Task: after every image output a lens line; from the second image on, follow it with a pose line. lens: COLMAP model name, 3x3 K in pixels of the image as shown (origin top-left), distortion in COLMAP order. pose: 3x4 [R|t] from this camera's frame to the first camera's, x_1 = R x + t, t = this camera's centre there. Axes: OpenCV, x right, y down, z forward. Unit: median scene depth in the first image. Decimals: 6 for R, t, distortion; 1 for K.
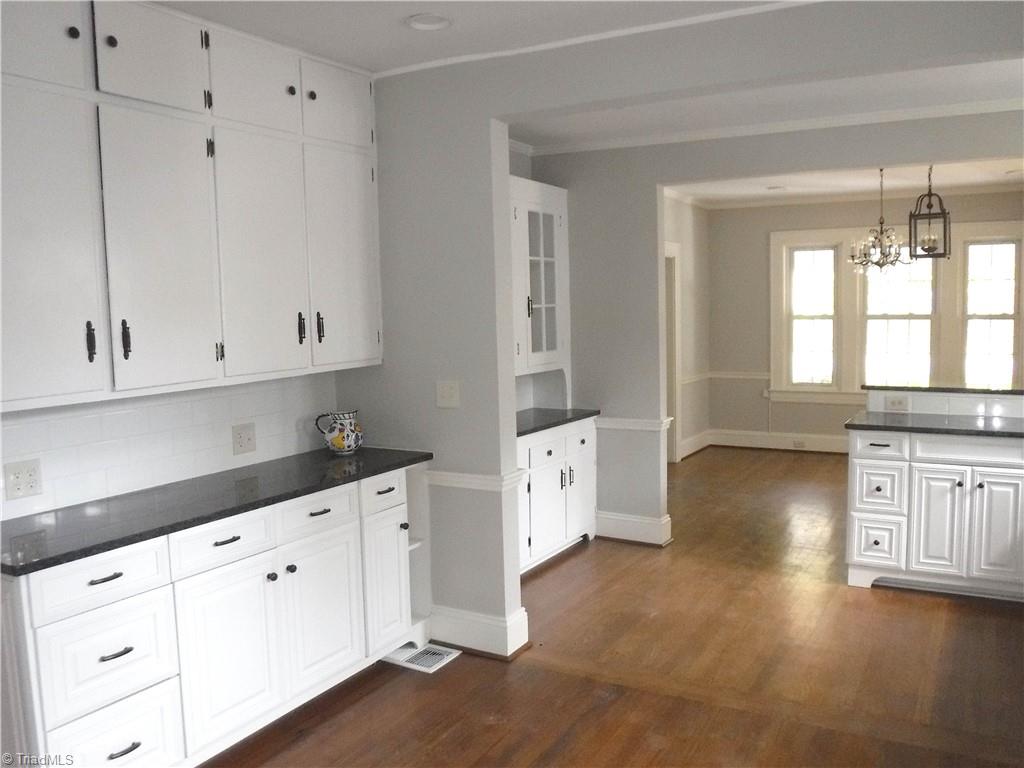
lens RADIAL K [[840.8, 0, 512.0], [0, 840.8, 384.0], [0, 0, 1]] dist [-0.112610, 0.054728]
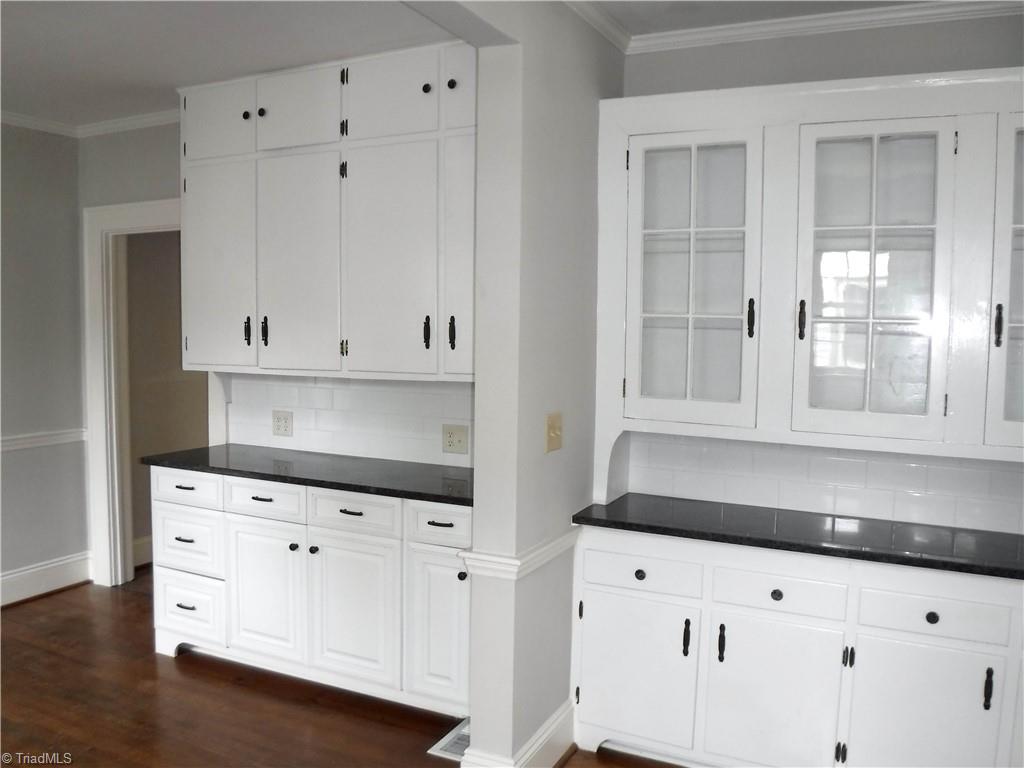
lens RADIAL K [[840.8, 0, 512.0], [0, 840.8, 384.0], [0, 0, 1]] dist [-0.112610, 0.054728]
pose [[0.067740, 0.096697, -0.993006, 0.822158], [-0.109400, 0.990011, 0.088942, -0.119243], [0.991687, 0.102610, 0.077642, 1.164885]]
